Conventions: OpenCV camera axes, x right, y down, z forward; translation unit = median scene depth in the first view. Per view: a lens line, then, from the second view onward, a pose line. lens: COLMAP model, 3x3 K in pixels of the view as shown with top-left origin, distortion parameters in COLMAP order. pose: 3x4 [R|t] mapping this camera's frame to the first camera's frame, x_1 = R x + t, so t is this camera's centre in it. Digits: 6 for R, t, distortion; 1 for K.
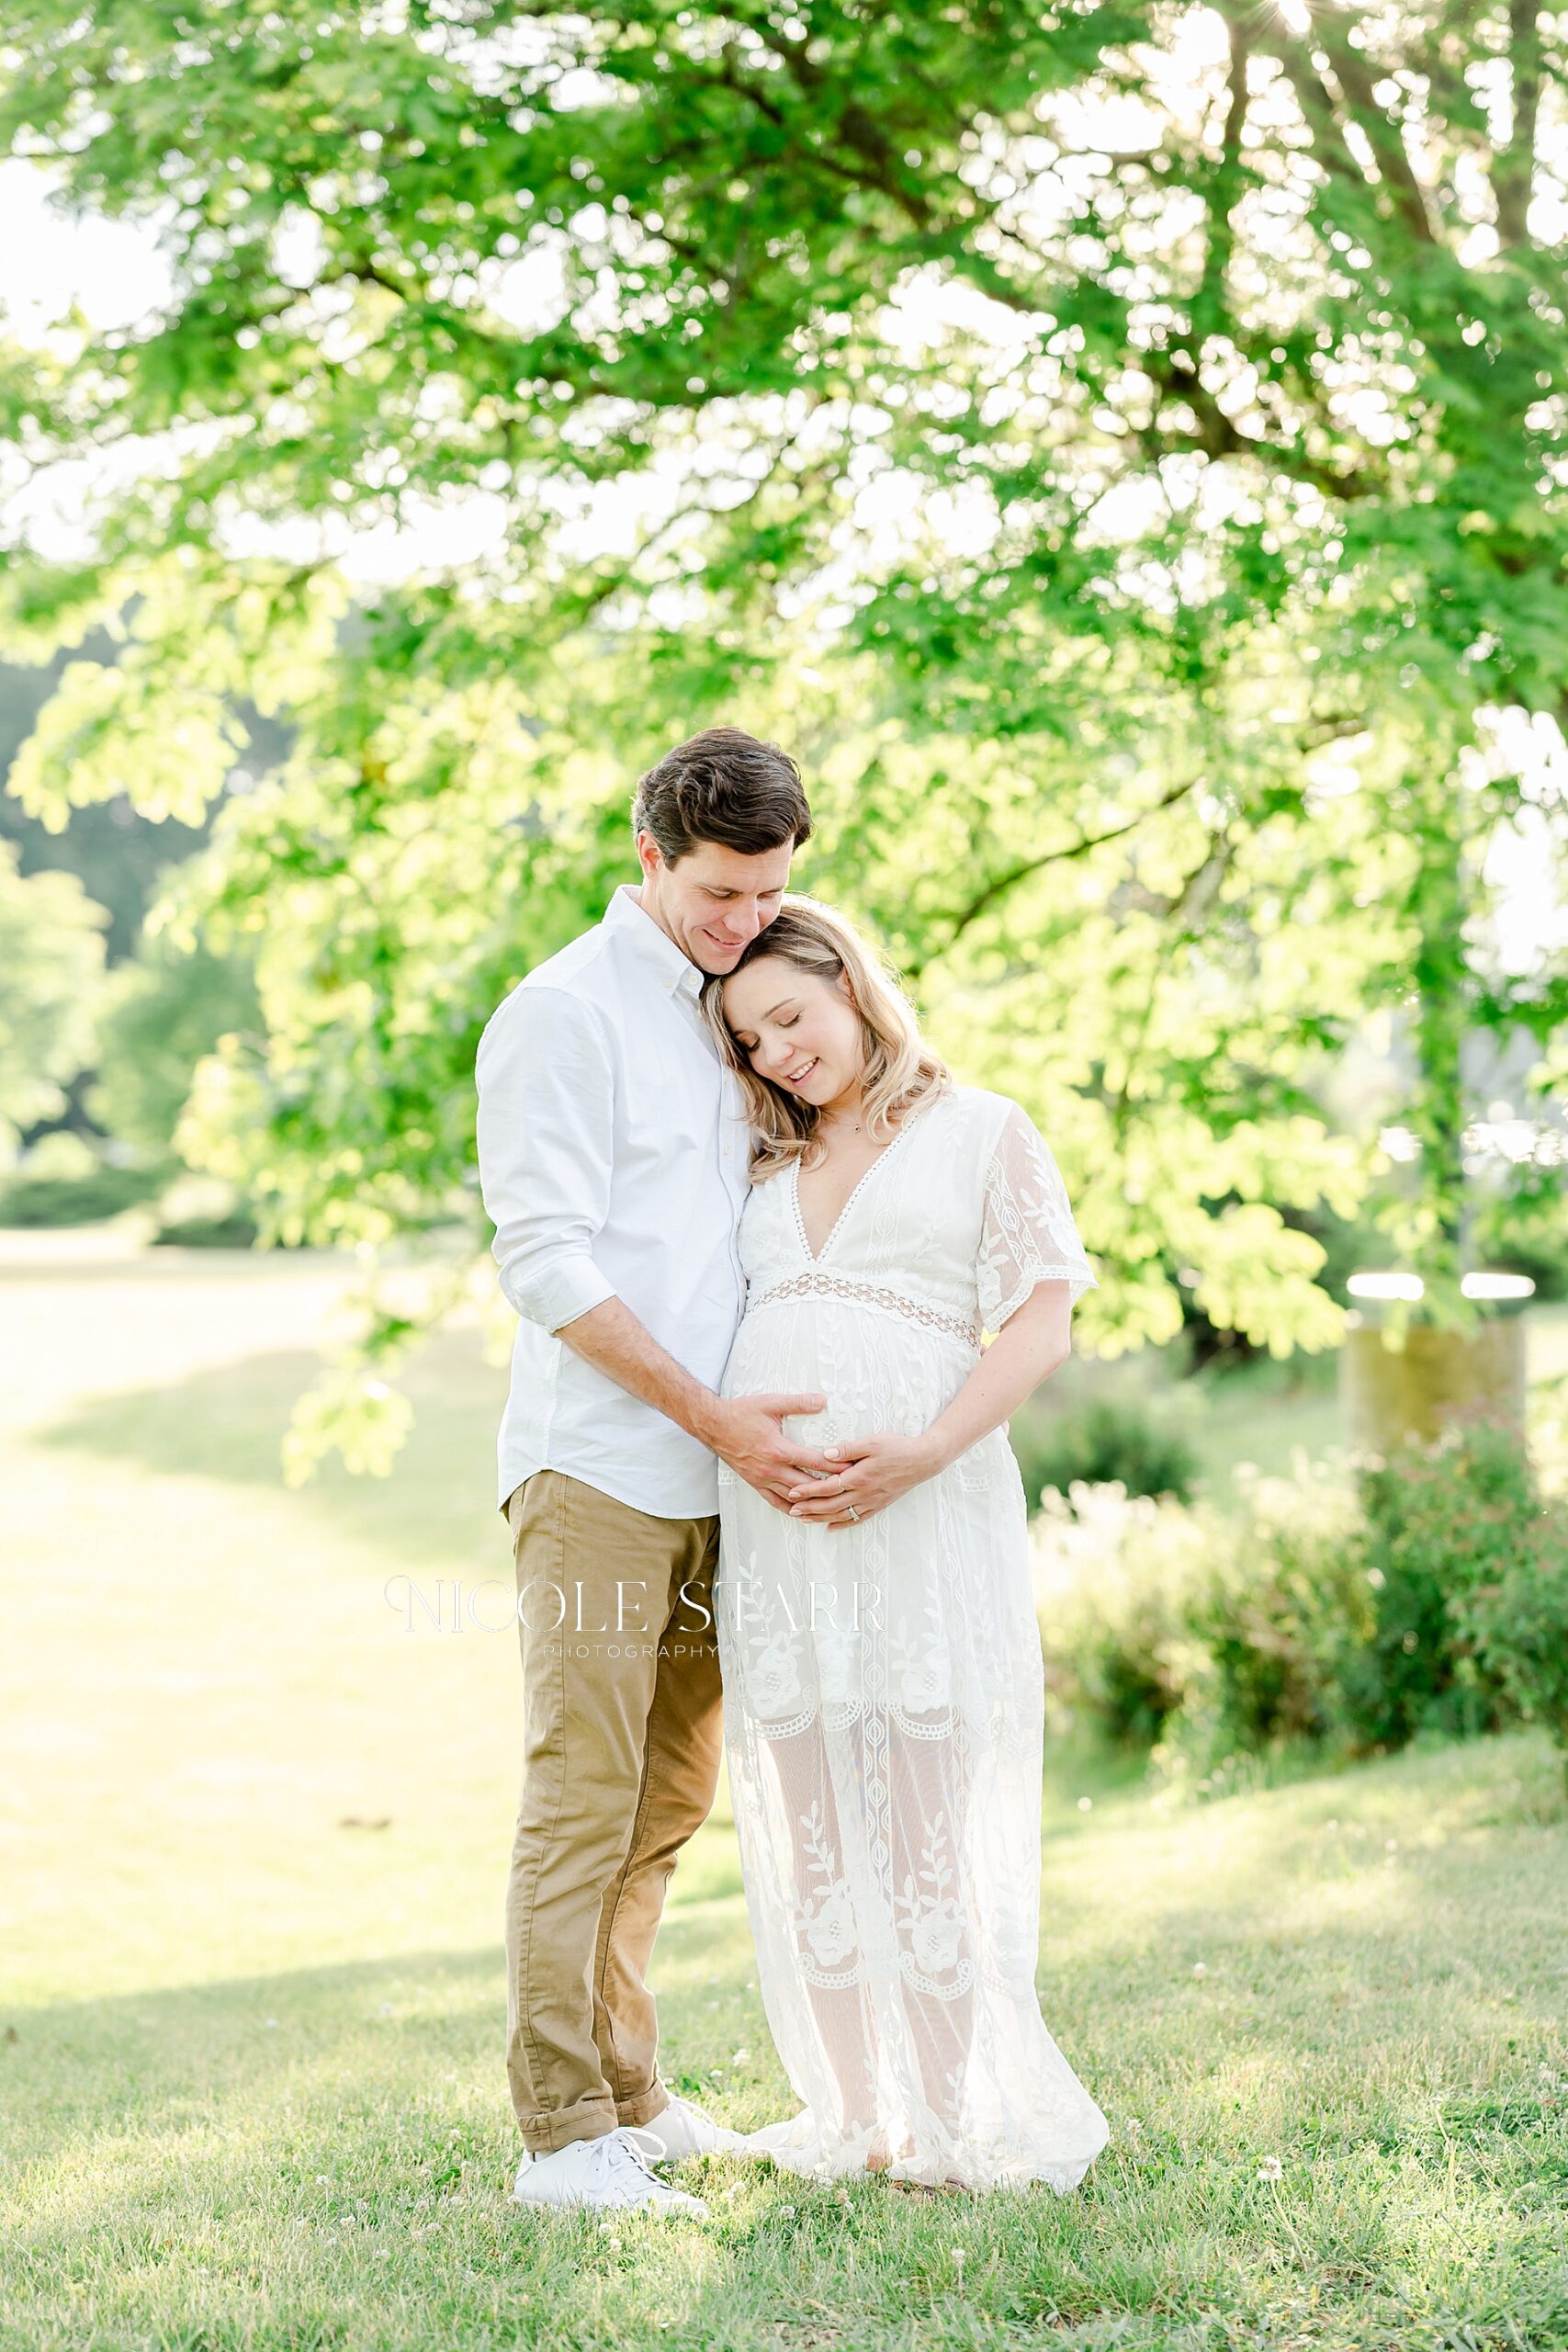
lens RADIAL K [[5446.1, 0, 785.1], [0, 5446.1, 1083.0], [0, 0, 1]] dist [0.035345, -0.768625]
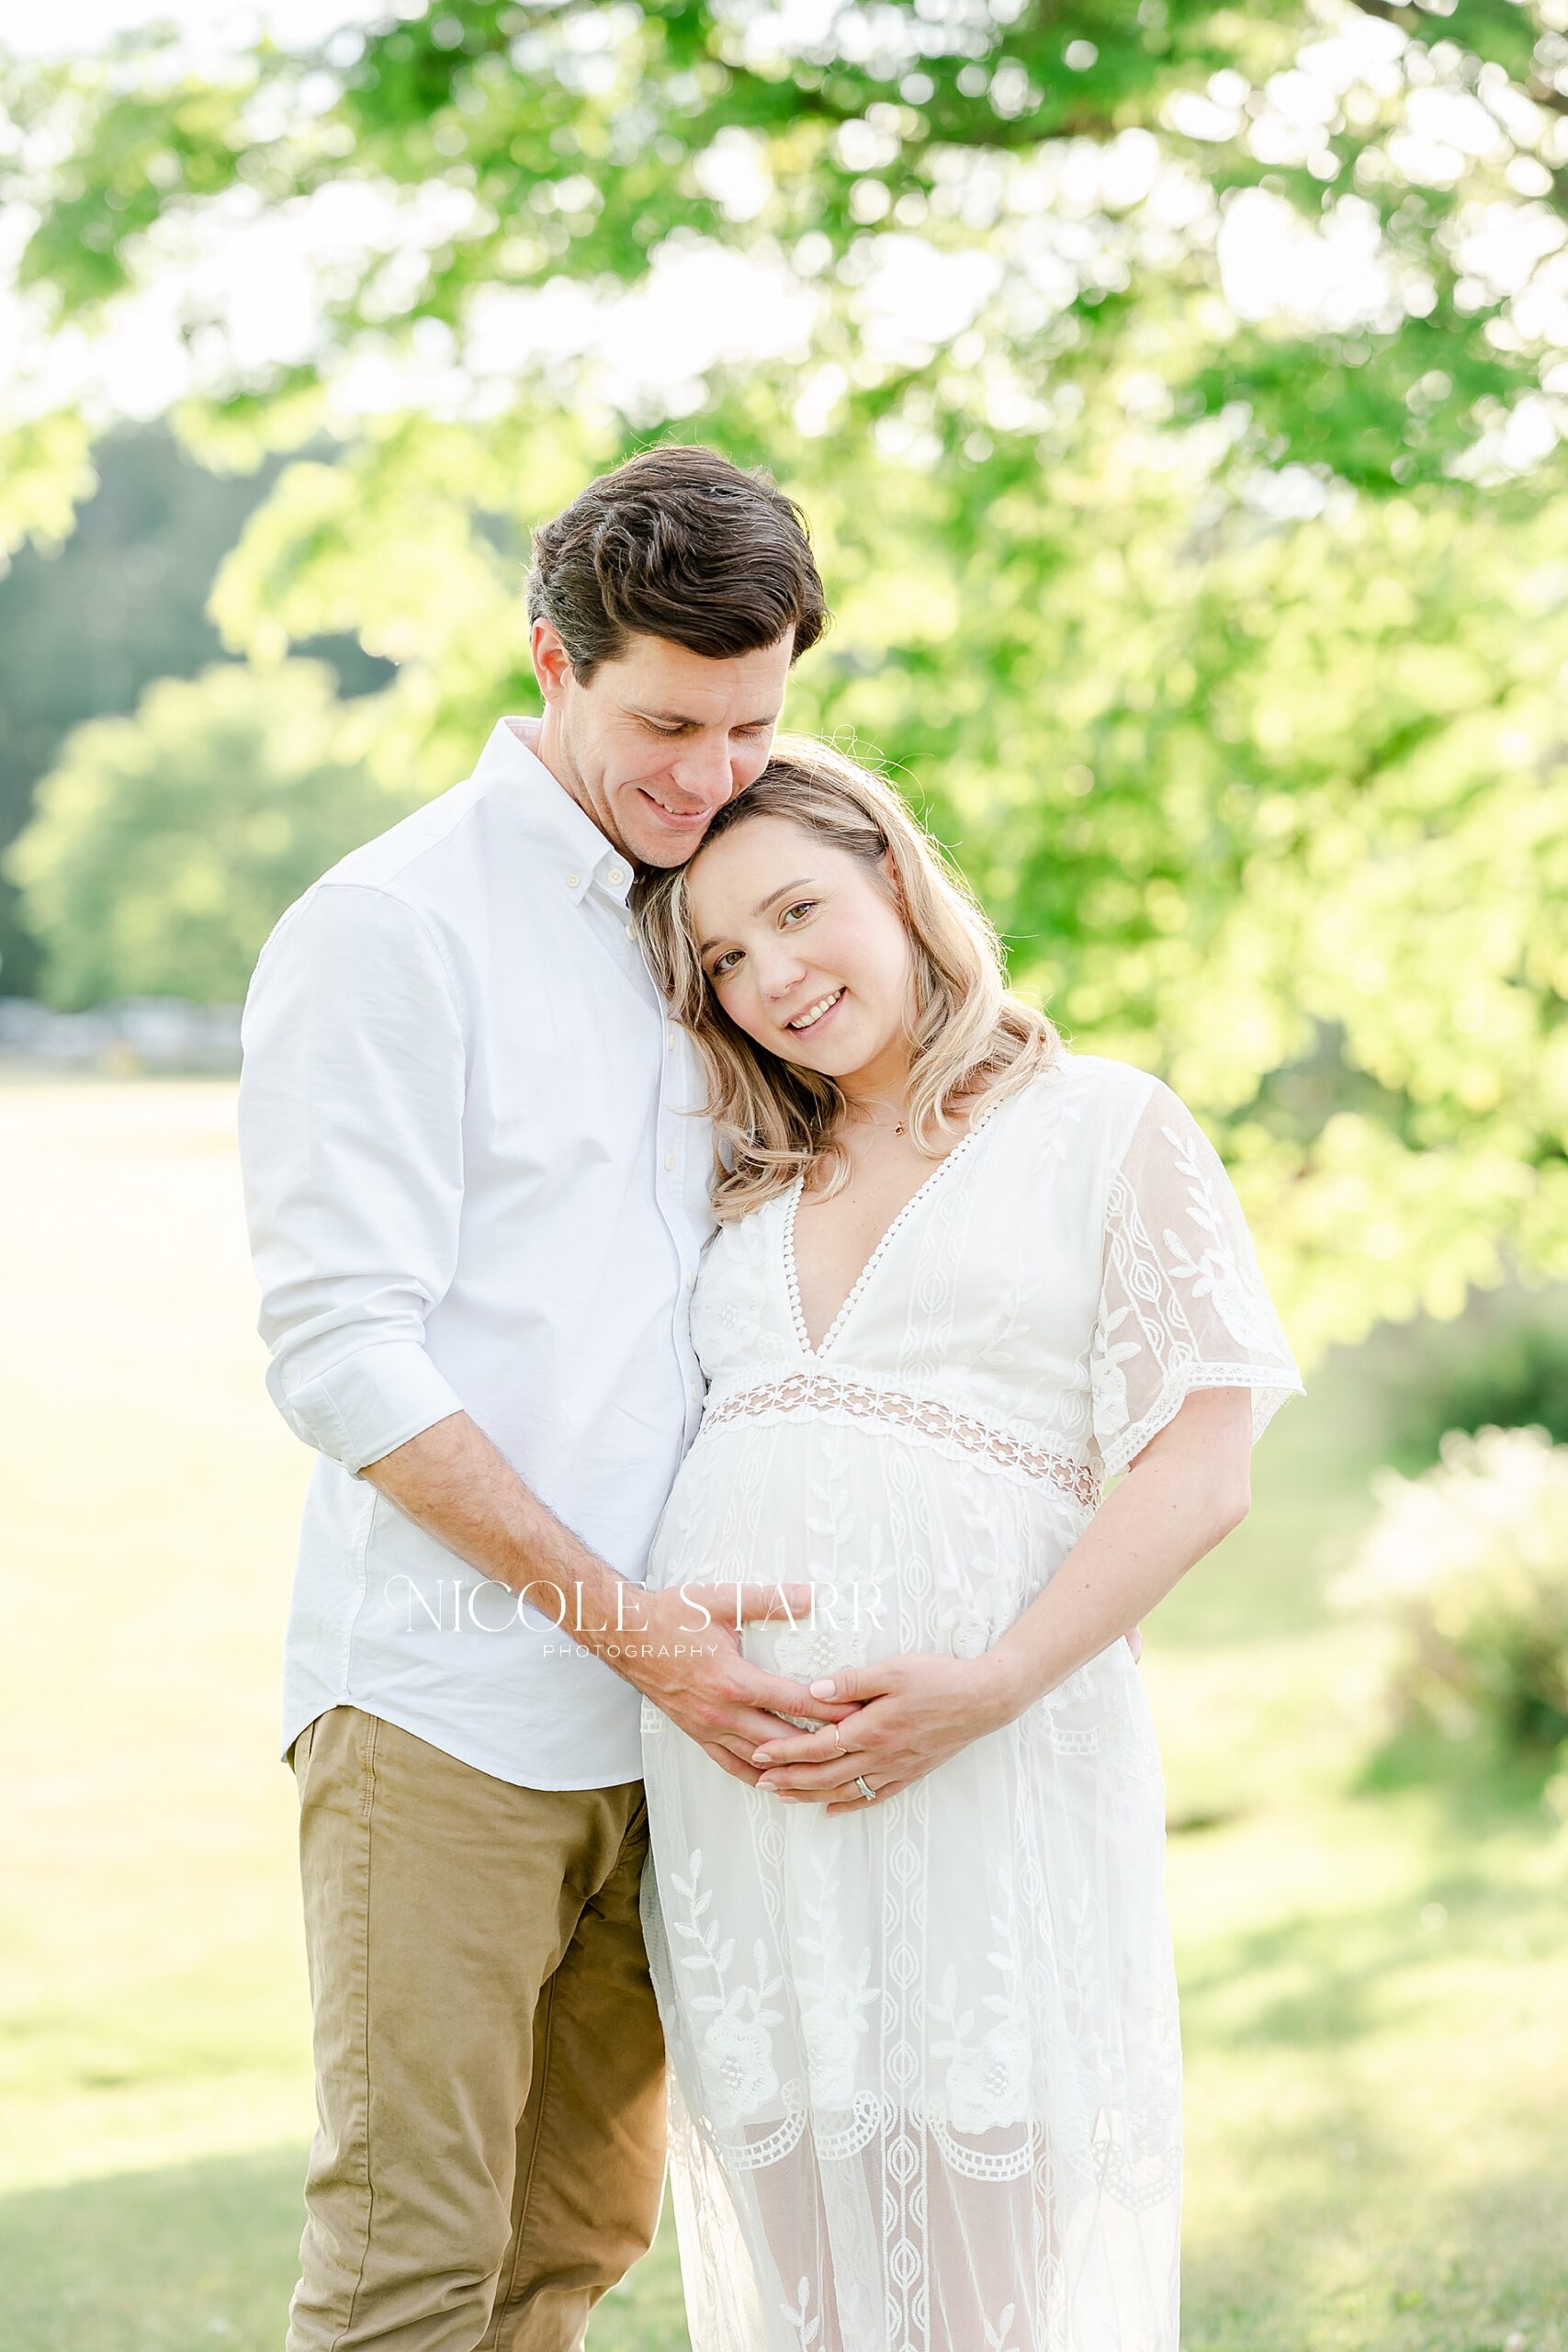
lens RADIAL K [[4897.3, 0, 783.5], [0, 4897.3, 1224.0], [0, 0, 1]] dist [0.541331, -5.201911]
pose [[0.993997, 0.015549, -0.108293, 0.059956], [-0.009159, 0.998201, 0.059257, -0.012796], [0.109019, -0.057909, 0.992351, 0.475087]]
